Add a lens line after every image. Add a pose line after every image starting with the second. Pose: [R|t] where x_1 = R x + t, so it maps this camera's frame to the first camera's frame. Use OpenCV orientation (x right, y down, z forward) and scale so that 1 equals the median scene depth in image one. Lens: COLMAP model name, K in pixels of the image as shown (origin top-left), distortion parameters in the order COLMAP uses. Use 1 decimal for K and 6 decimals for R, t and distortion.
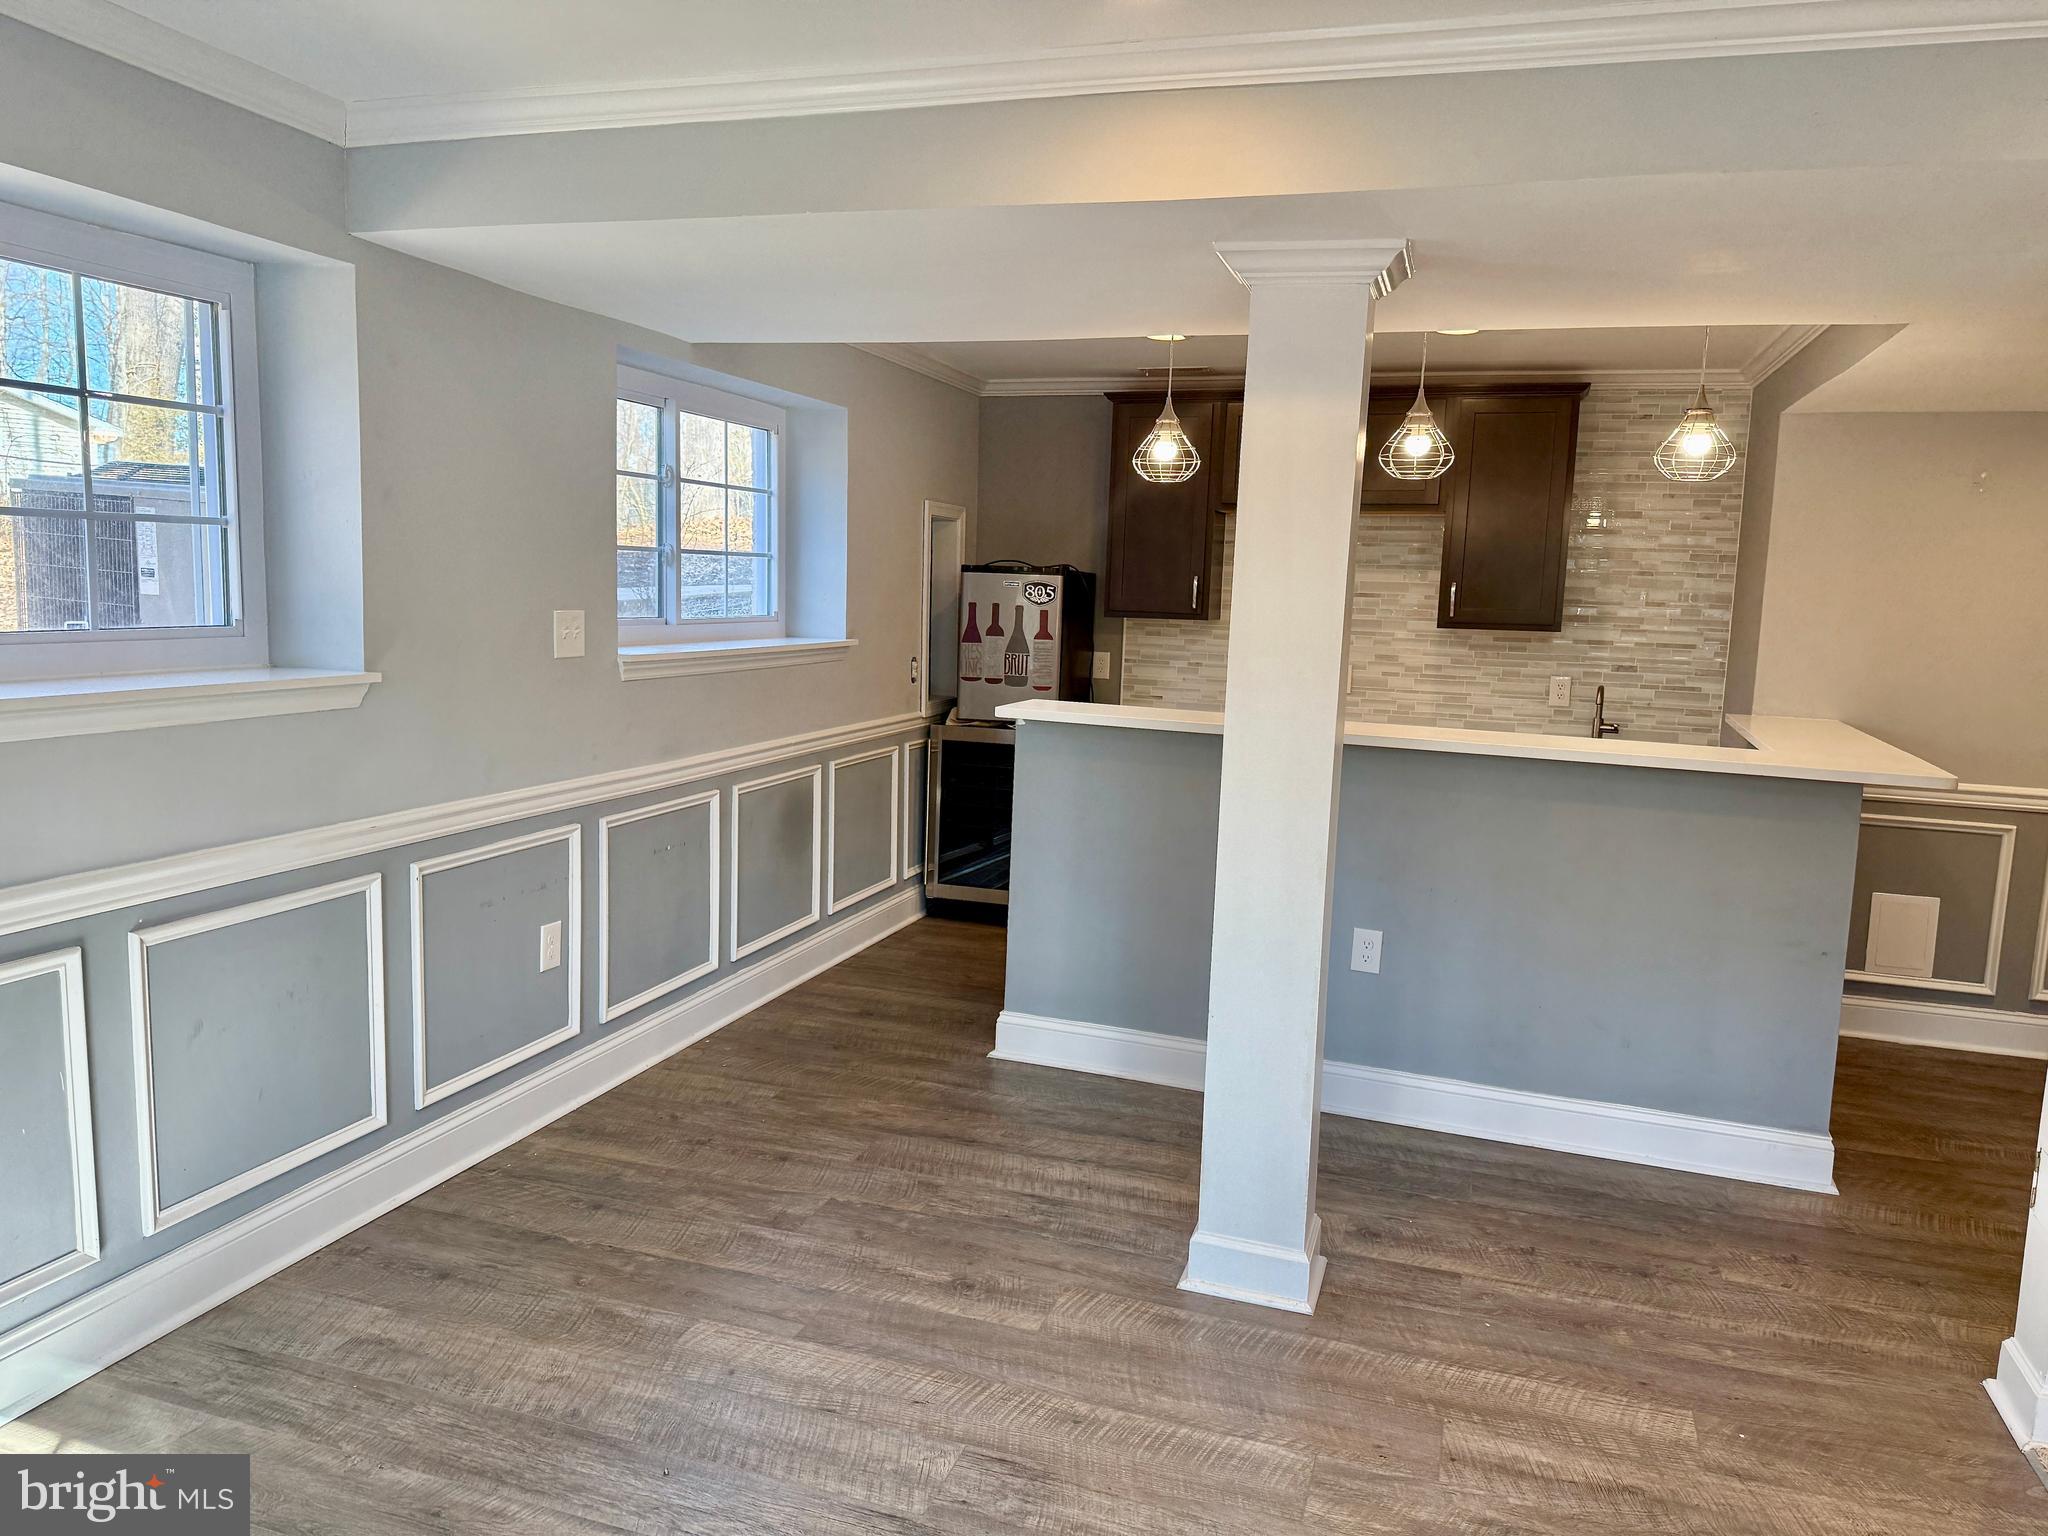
lens RADIAL K [[1425.2, 0, 1027.6], [0, 1425.2, 774.3], [0, 0, 1]] dist [0.143315, -0.236216]
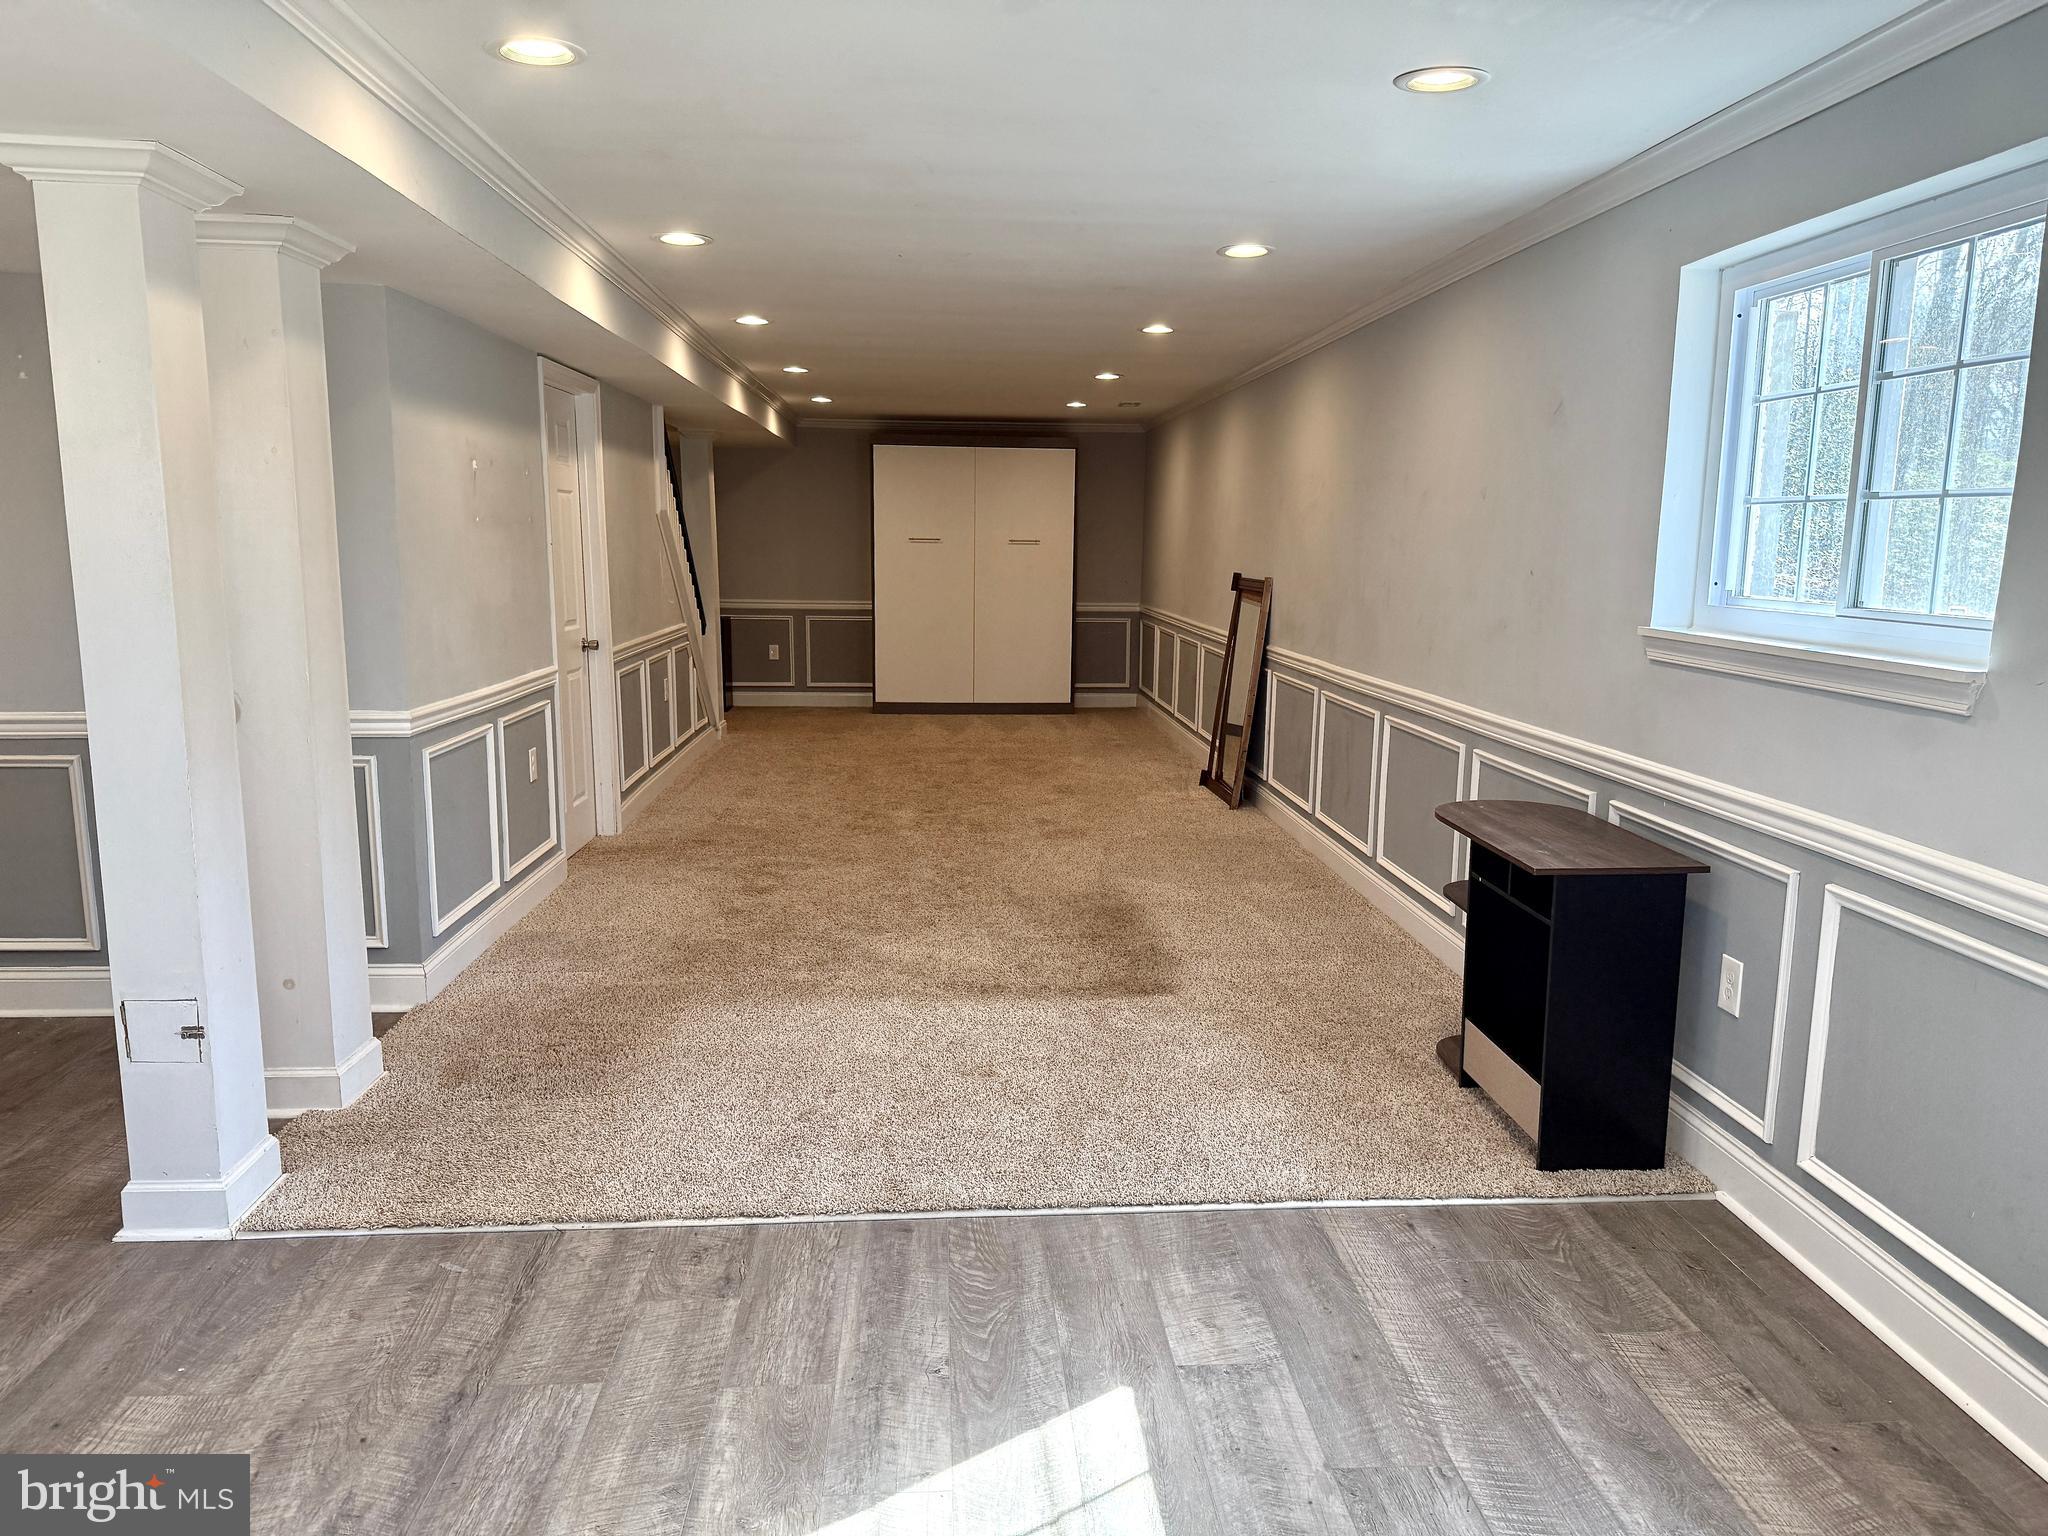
lens RADIAL K [[1440.4, 0, 1018.8], [0, 1440.4, 765.6], [0, 0, 1]] dist [0.088321, -0.116621]
pose [[-0.374030, -0.184981, 0.908781, -0.240063], [0.108283, 0.964494, 0.240888, -0.046473], [-0.921073, 0.188505, -0.340720, 0.344816]]
